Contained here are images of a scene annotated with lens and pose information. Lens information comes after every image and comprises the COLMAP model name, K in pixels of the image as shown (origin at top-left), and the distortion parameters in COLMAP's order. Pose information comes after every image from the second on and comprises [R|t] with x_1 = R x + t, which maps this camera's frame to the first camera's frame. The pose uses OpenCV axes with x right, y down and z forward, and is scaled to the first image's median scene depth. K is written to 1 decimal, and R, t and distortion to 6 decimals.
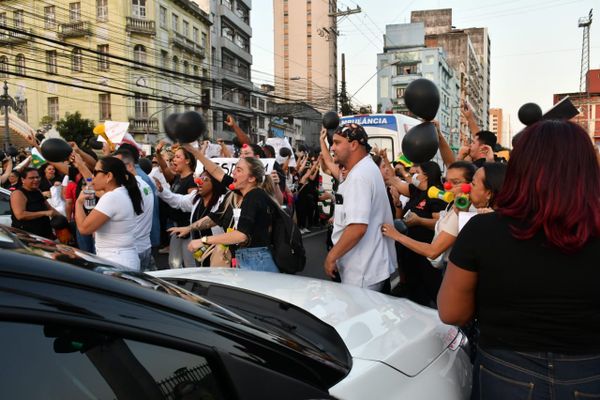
lens RADIAL K [[437.4, 0, 291.3], [0, 437.4, 200.3], [0, 0, 1]] dist [-0.030458, -0.000614]
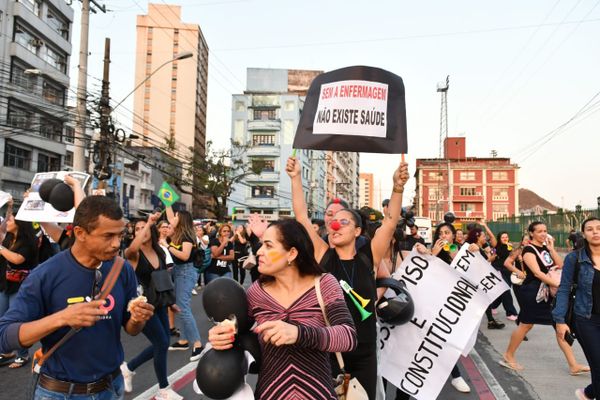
lens RADIAL K [[437.4, 0, 291.3], [0, 437.4, 200.3], [0, 0, 1]] dist [-0.030458, -0.000614]
pose [[0.965656, 0.045575, 0.255797, 0.117067], [-0.011773, 0.991160, -0.132148, -0.013515], [-0.259558, 0.124598, 0.957656, 0.187130]]
